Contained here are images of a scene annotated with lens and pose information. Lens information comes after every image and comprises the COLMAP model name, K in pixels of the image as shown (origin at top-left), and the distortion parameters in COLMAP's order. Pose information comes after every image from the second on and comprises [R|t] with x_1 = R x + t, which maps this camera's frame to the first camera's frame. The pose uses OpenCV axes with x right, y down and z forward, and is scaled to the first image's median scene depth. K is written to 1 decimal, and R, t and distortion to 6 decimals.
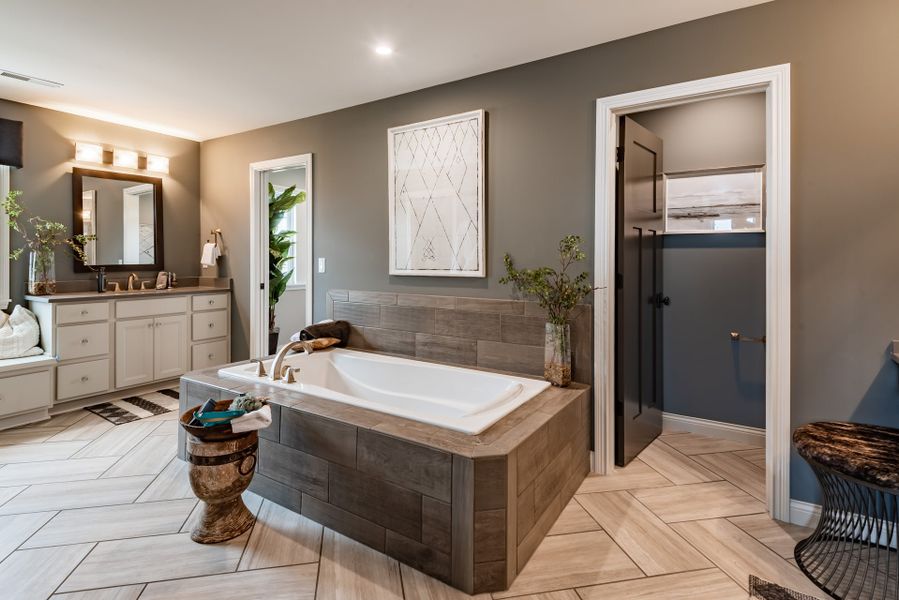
lens RADIAL K [[453.7, 0, 422.1], [0, 453.7, 260.6], [0, 0, 1]] dist [0.043645, -0.004404]
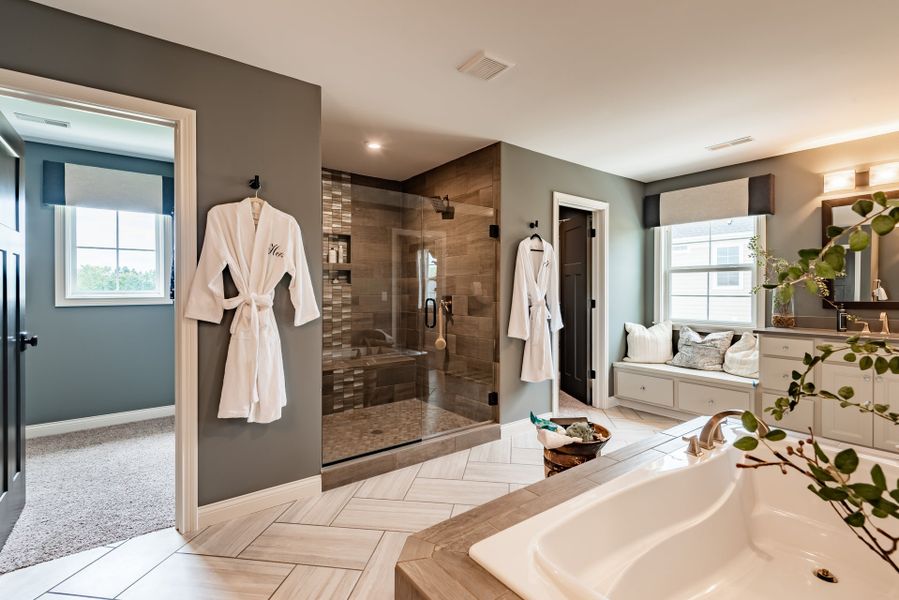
lens RADIAL K [[417.7, 0, 452.5], [0, 417.7, 292.2], [0, 0, 1]] dist [0.013692, -0.007523]
pose [[-0.312598, 0.003473, -0.949879, 0.408174], [-0.006636, 0.999961, 0.005840, -0.010288], [0.949862, 0.008129, -0.312563, 0.658565]]
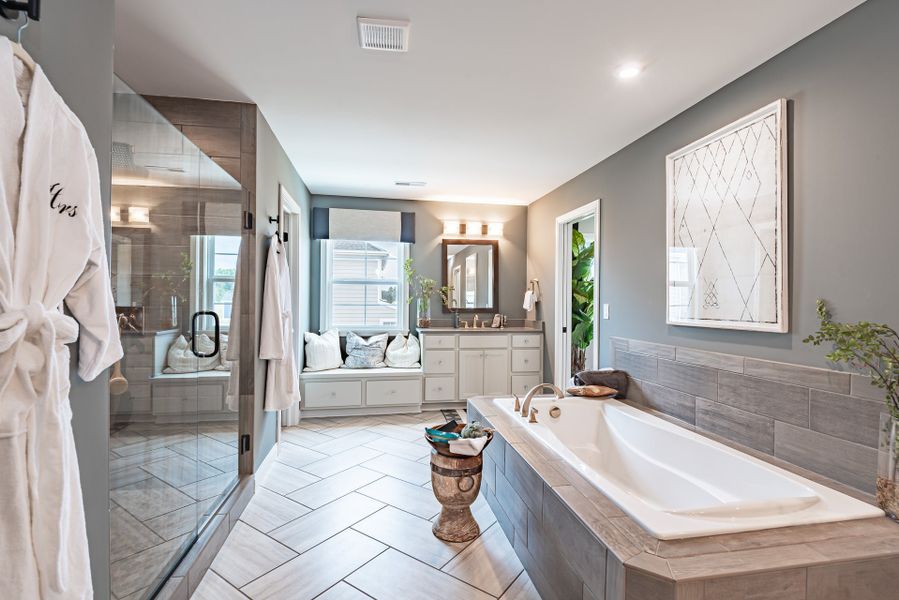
lens RADIAL K [[417.7, 0, 445.5], [0, 417.7, 300.5], [0, 0, 1]] dist [0.013692, -0.007523]
pose [[0.699759, 0.001211, -0.714378, 0.204707], [-0.010373, 0.999910, -0.008466, -0.002455], [0.714303, 0.013334, 0.699709, 0.142271]]
